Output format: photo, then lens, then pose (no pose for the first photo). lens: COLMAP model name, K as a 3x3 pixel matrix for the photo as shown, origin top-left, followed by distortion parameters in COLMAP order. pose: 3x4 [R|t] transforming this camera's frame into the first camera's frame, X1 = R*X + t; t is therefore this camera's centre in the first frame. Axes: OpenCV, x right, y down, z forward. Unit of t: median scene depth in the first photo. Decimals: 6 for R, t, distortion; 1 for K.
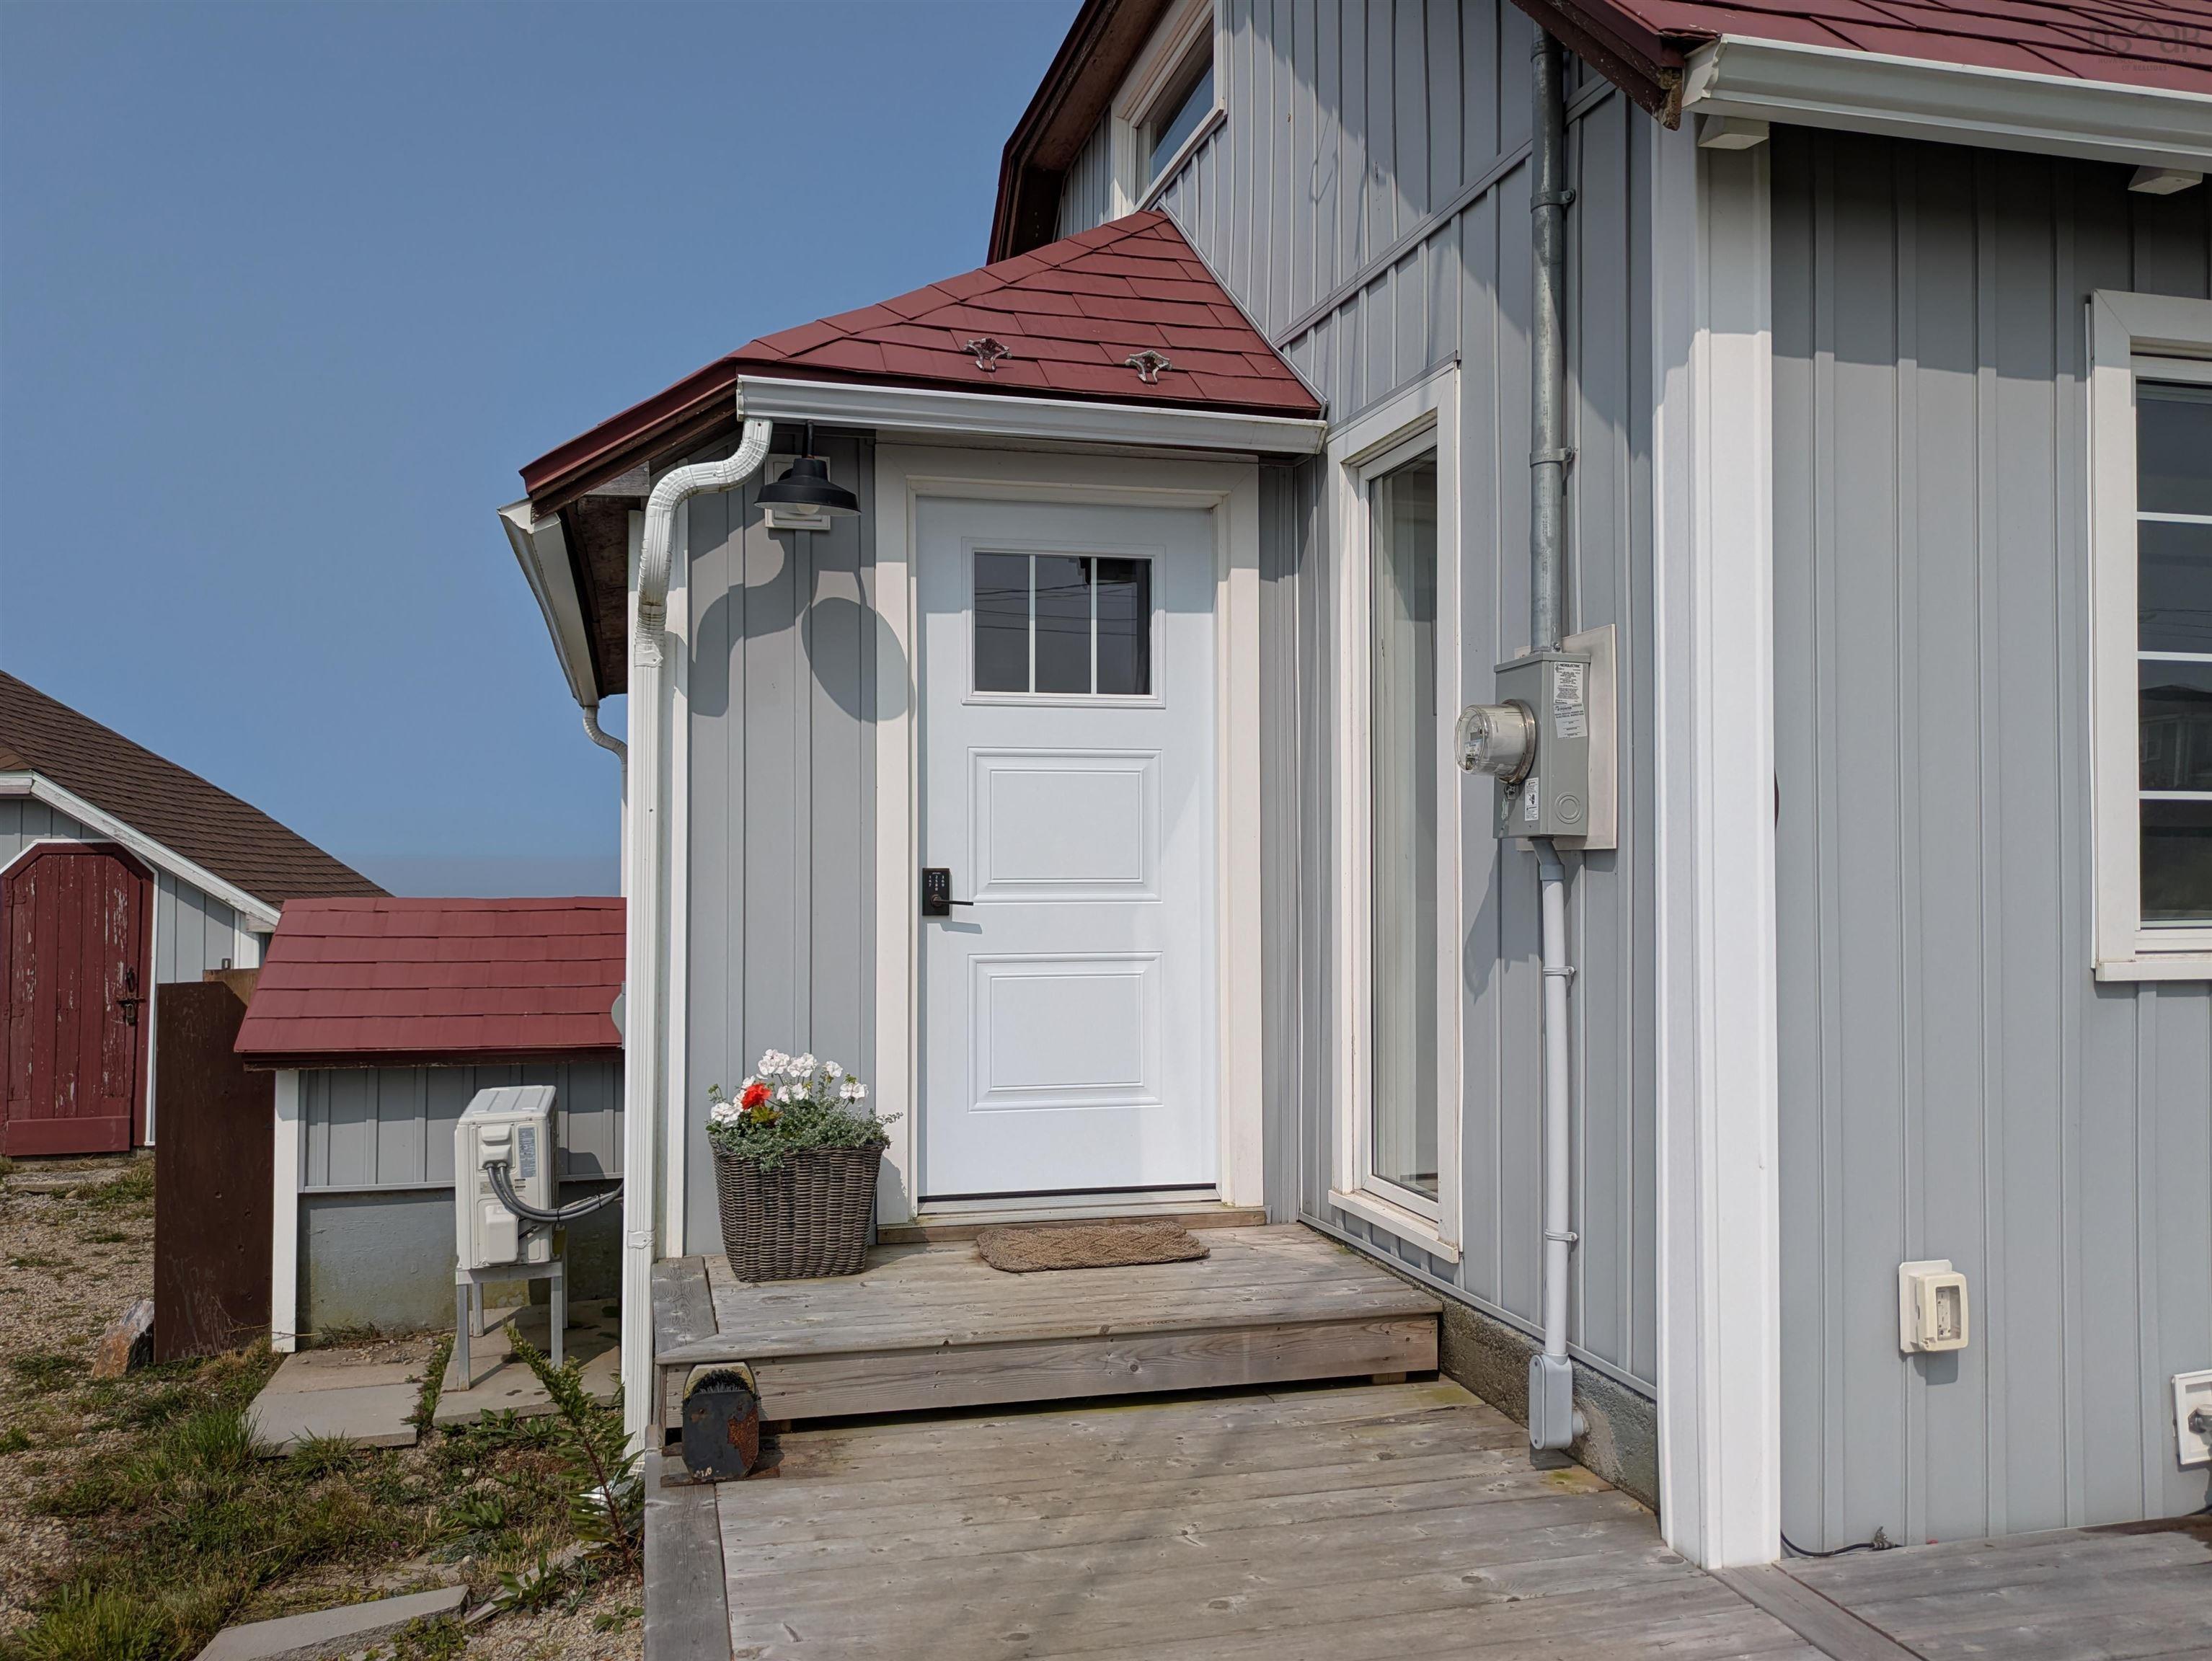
lens RADIAL K [[1796.0, 0, 1101.2], [0, 1796.0, 829.7], [0, 0, 1]] dist [0.054958, 0.002246]
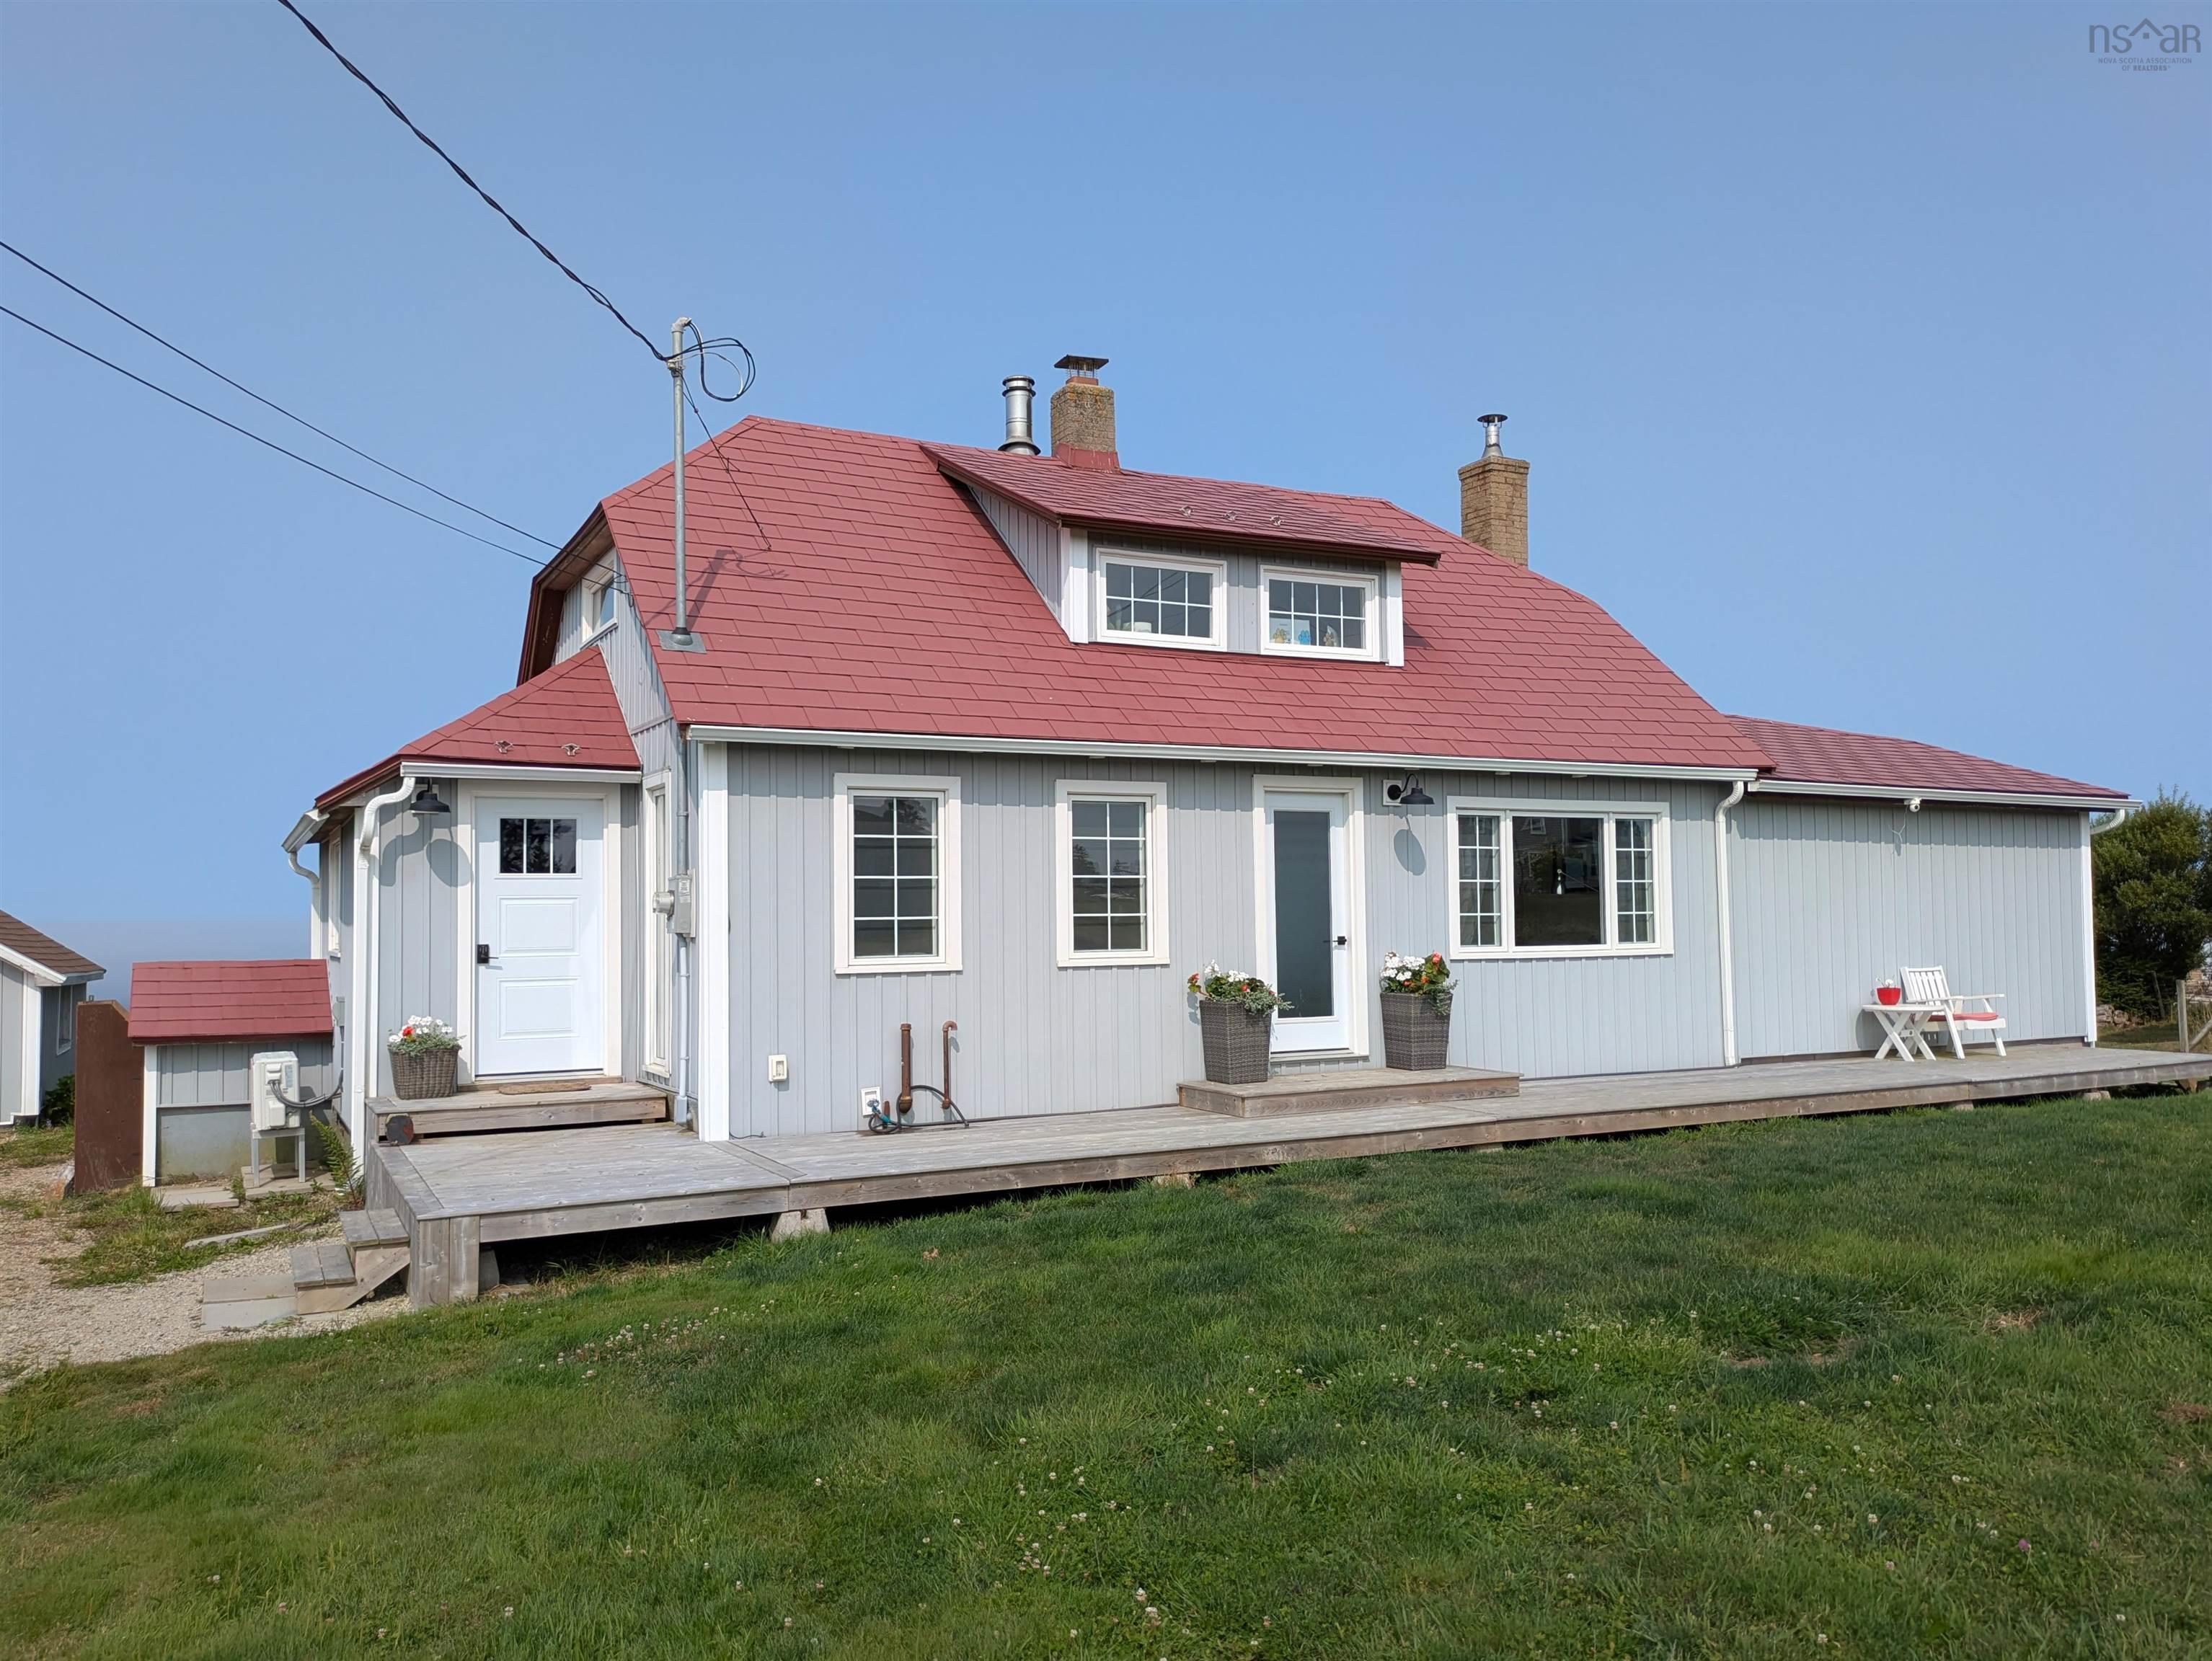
lens RADIAL K [[1617.0, 0, 1123.3], [0, 1617.0, 849.3], [0, 0, 1]] dist [0.004606, -0.008305]
pose [[0.968350, -0.001081, 0.249592, 0.207447], [0.007440, 0.999671, -0.024536, -0.048652], [-0.249483, 0.025617, 0.968040, -1.396094]]
